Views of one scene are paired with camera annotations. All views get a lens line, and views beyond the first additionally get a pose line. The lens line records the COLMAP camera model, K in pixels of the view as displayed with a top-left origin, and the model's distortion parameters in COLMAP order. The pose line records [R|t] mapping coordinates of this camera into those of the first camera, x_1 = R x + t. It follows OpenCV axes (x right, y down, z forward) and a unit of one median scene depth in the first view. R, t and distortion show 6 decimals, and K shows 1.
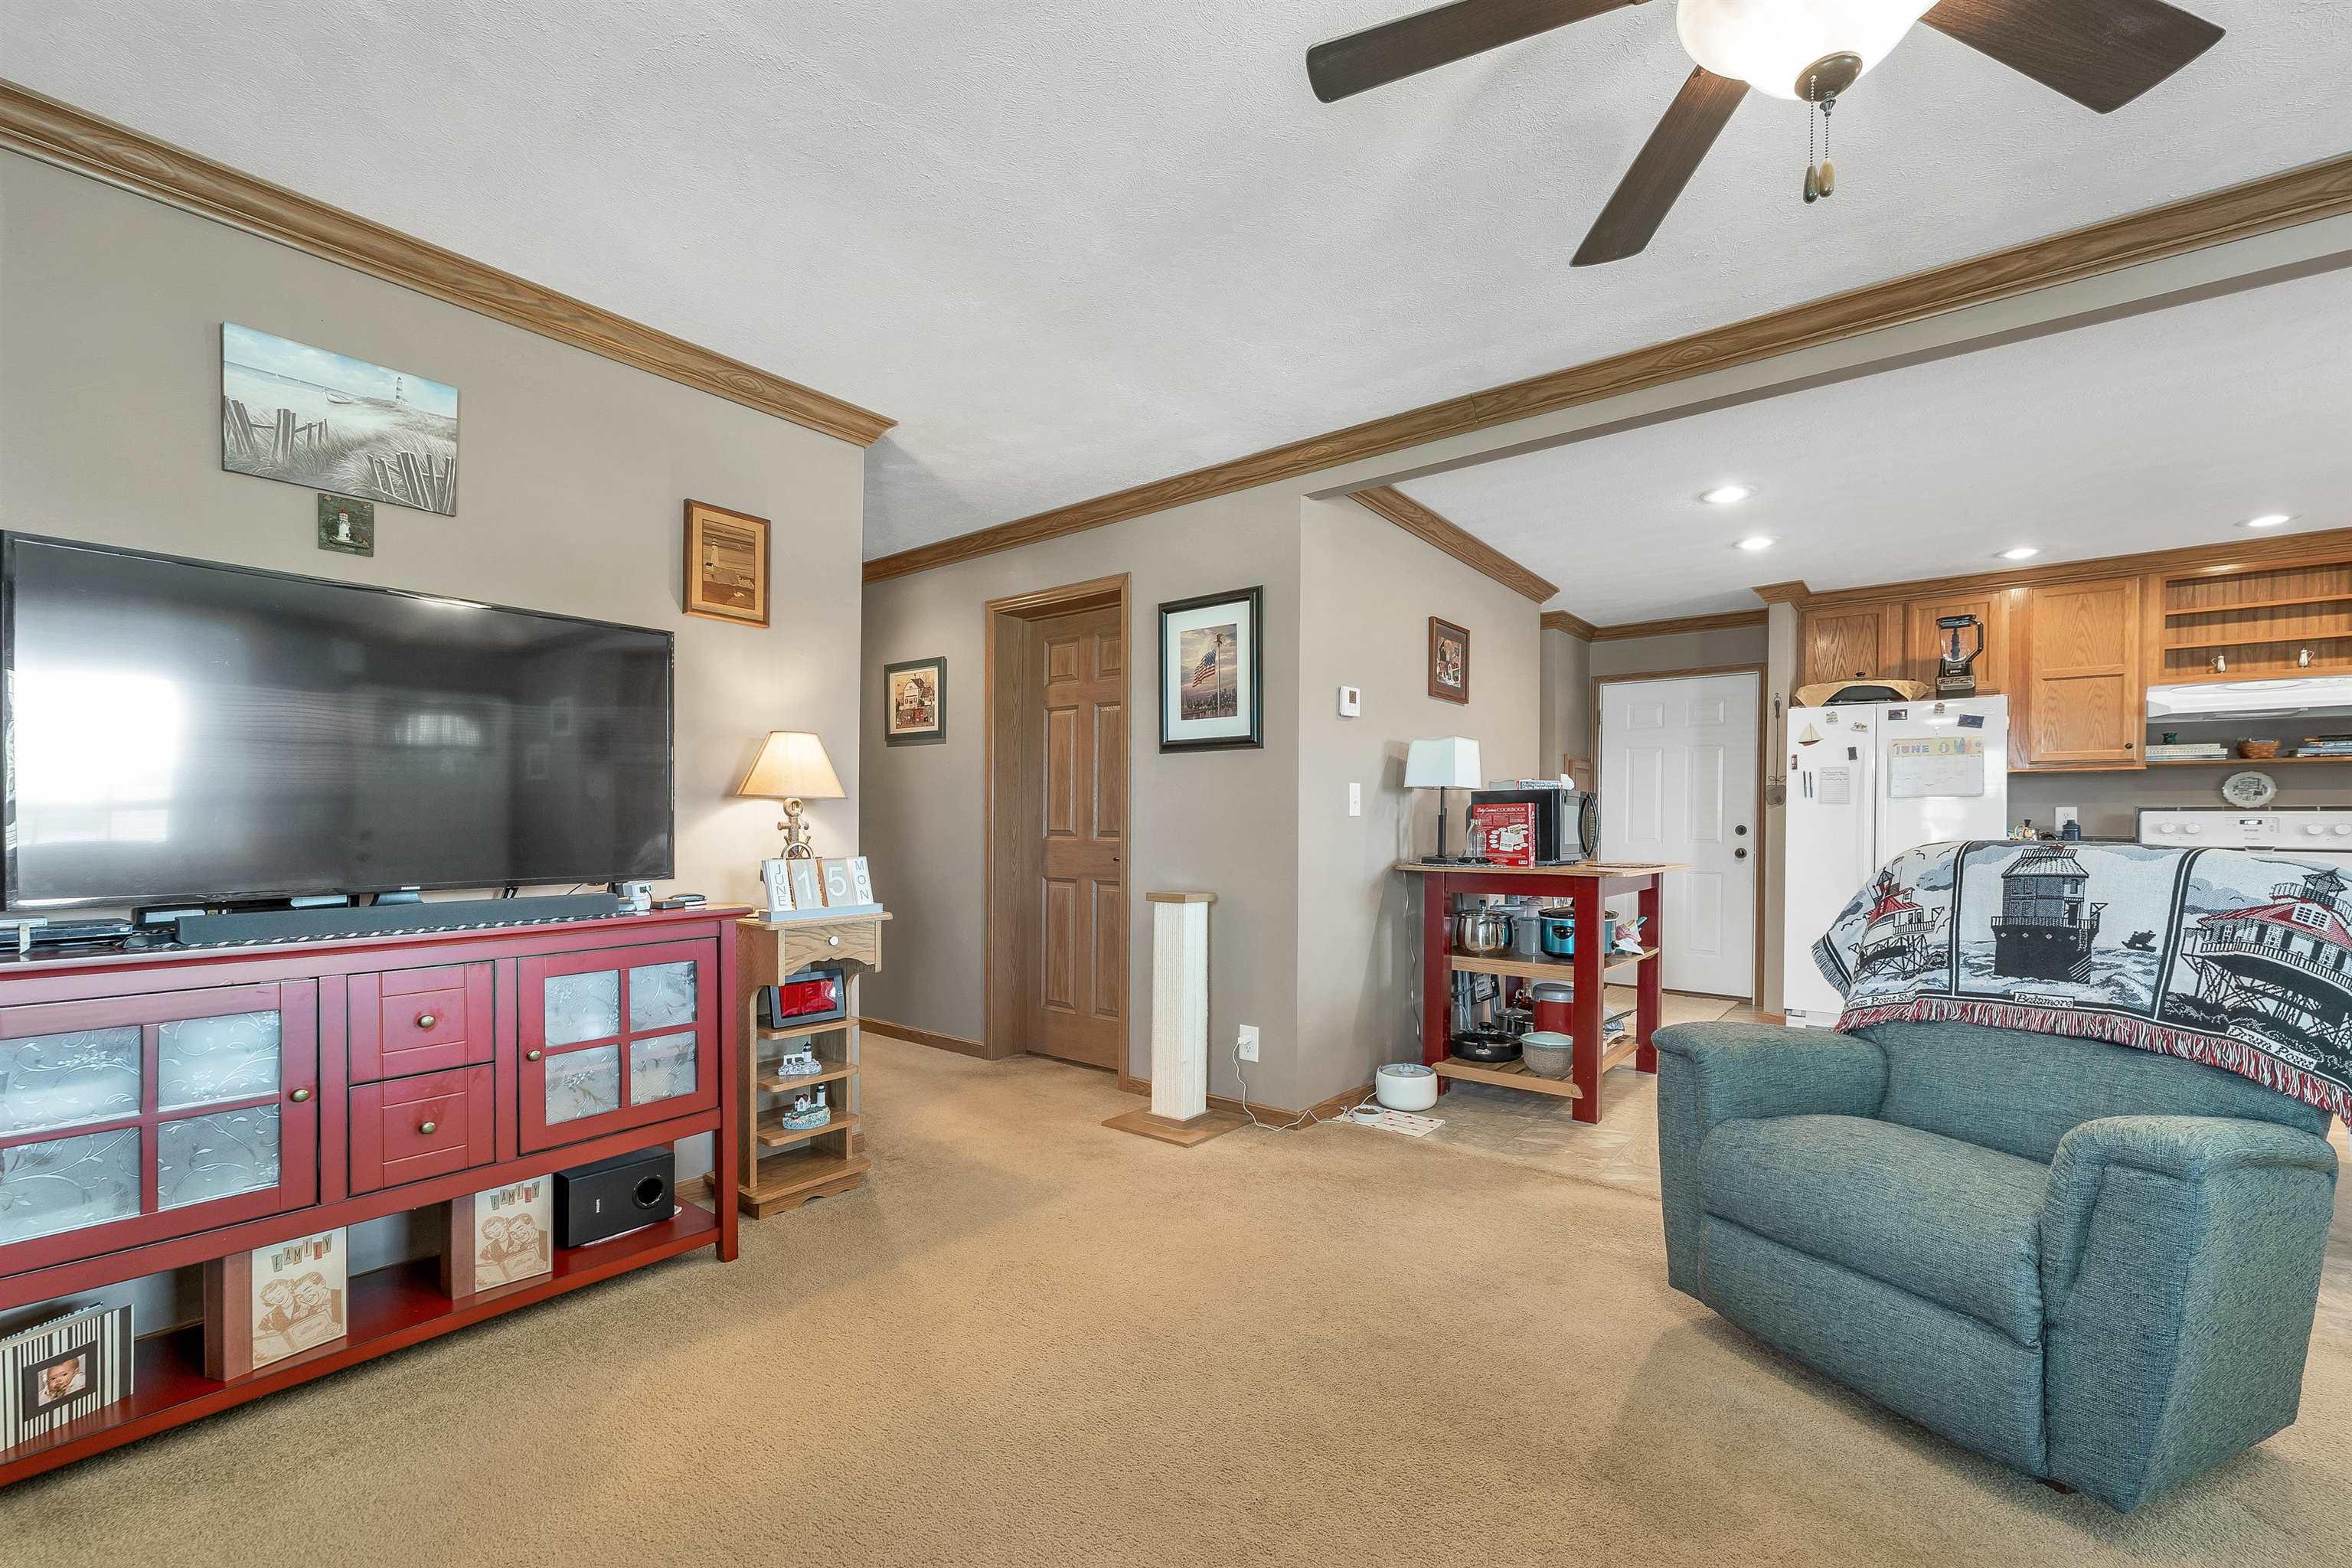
lens RADIAL K [[976.9, 0, 1171.4], [0, 976.9, 801.6], [0, 0, 1]] dist [0.000551, -0.000194]
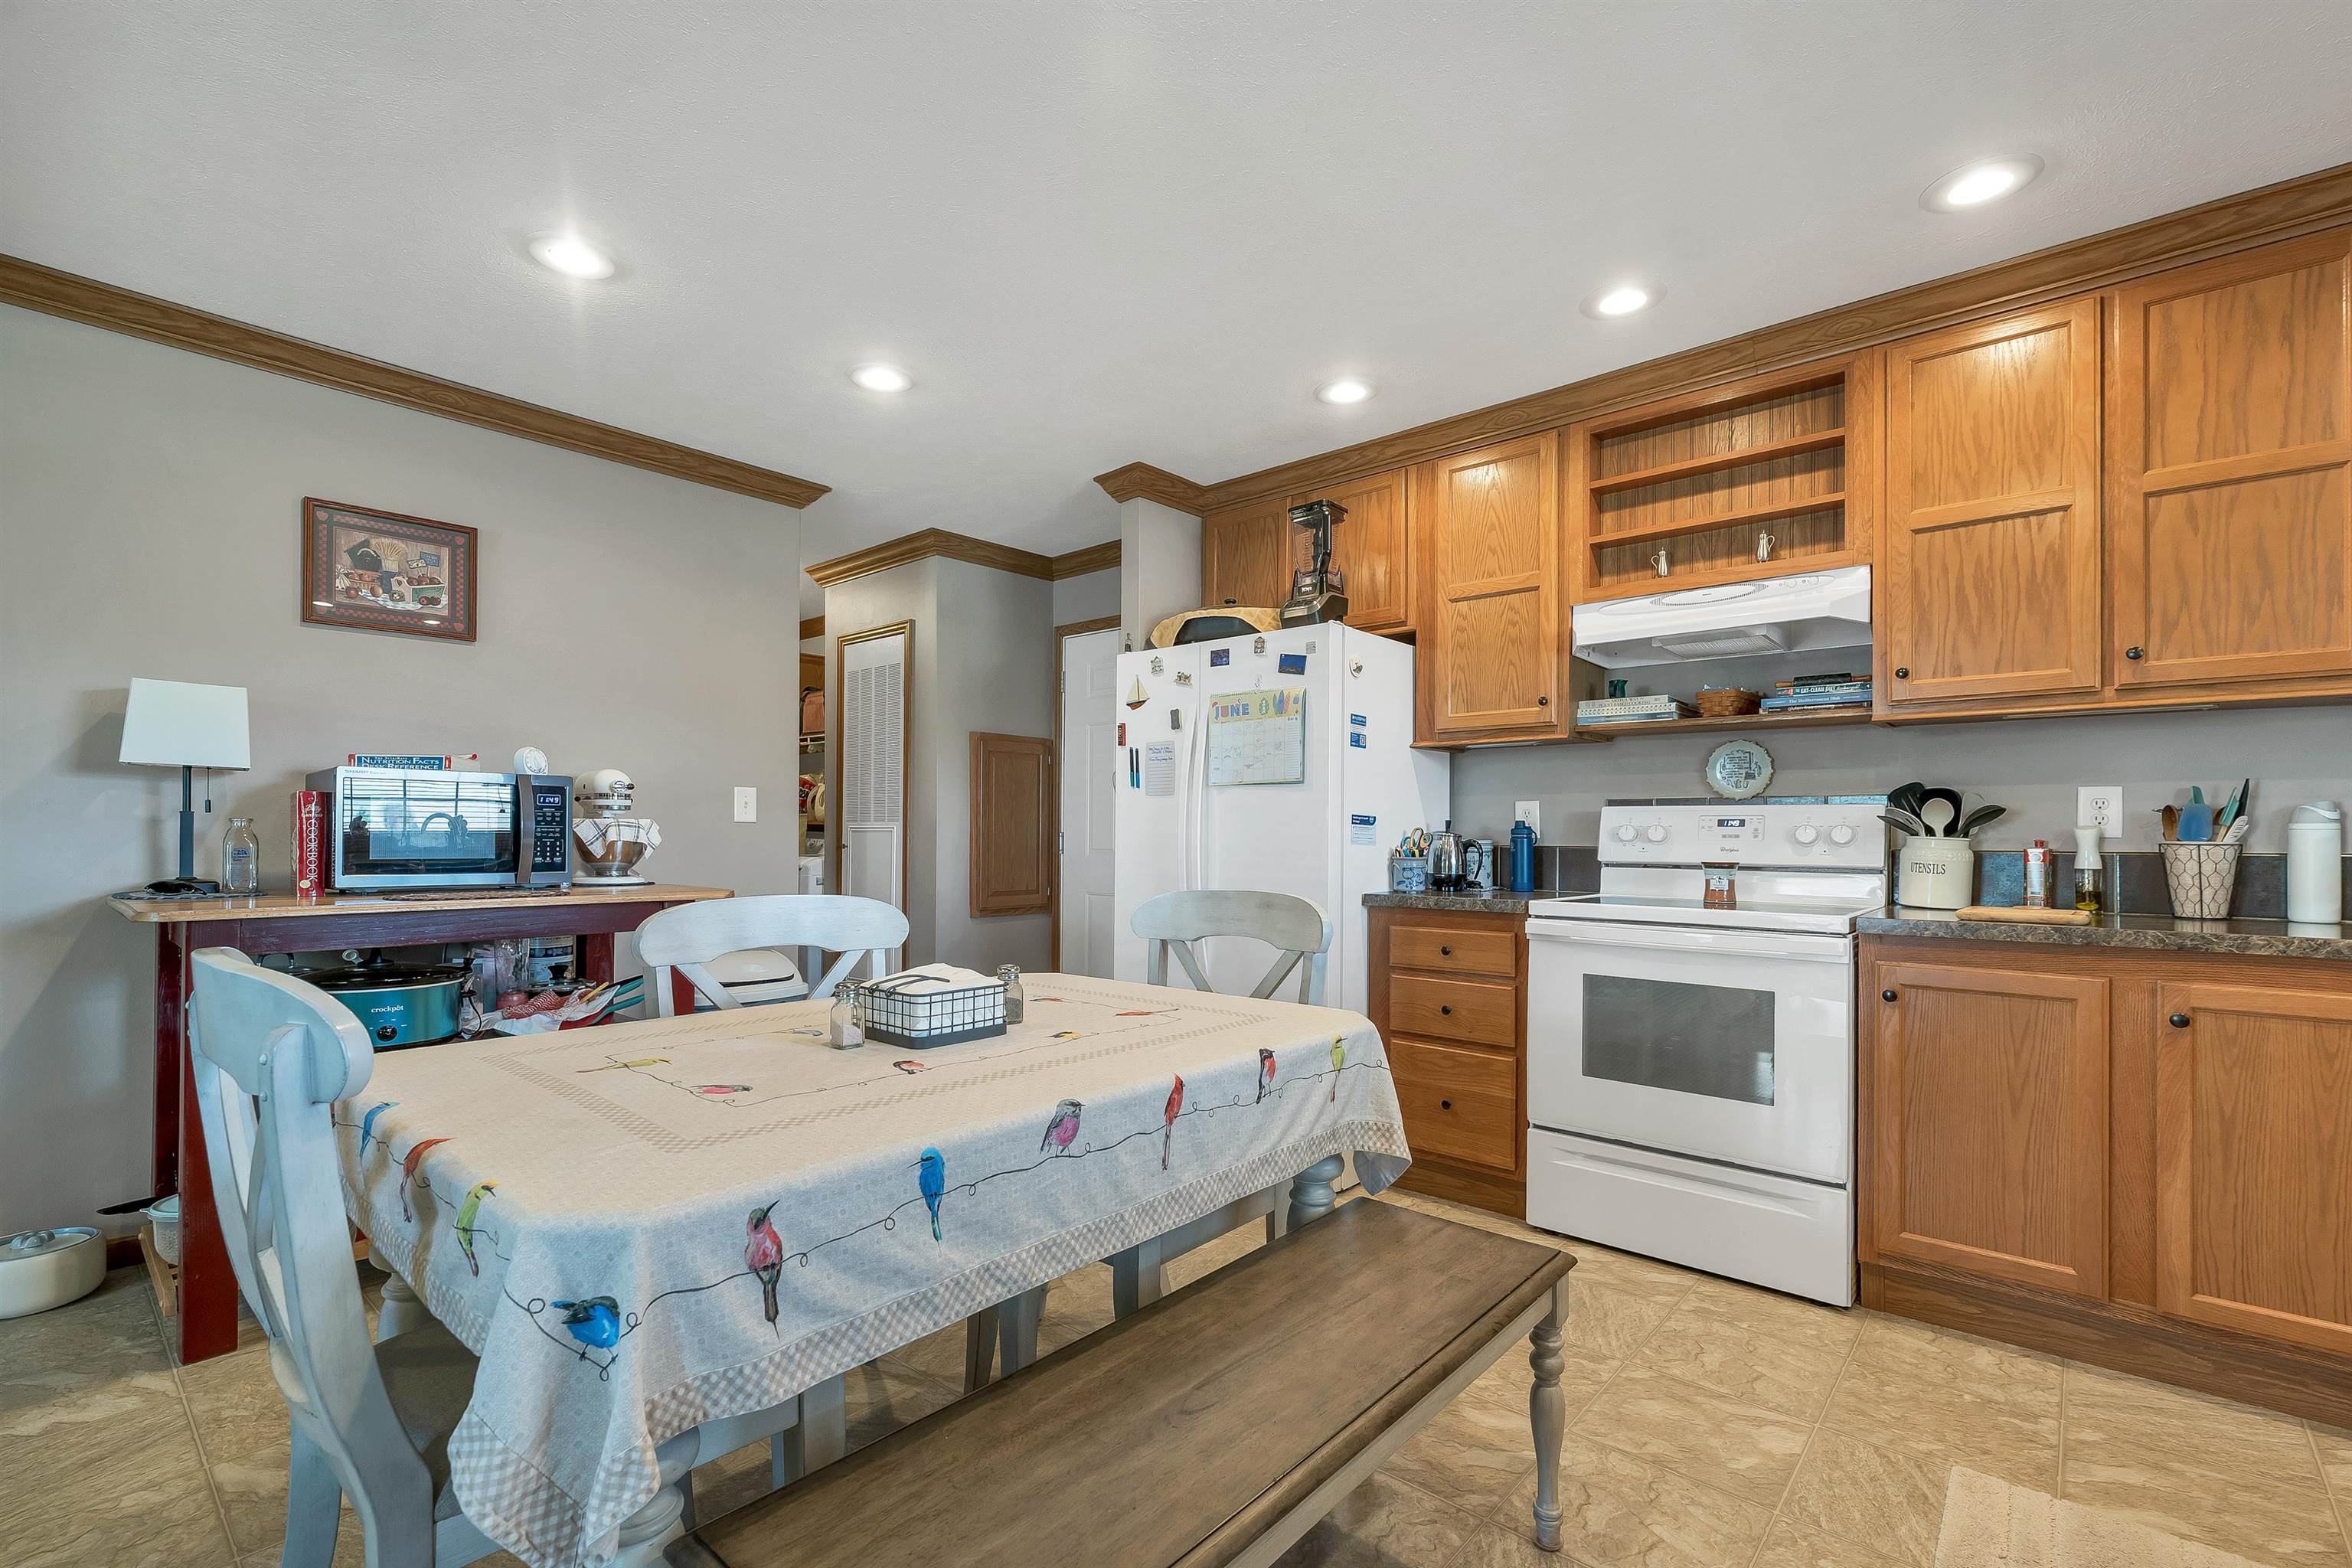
lens RADIAL K [[1016.8, 0, 1179.0], [0, 1016.8, 792.7], [0, 0, 1]] dist [0.004473, 0.000326]
pose [[0.998555, -0.001986, -0.053696, 0.782771], [0.001301, 0.999917, -0.012781, 0.009583], [0.053717, 0.012692, 0.998476, 0.339604]]
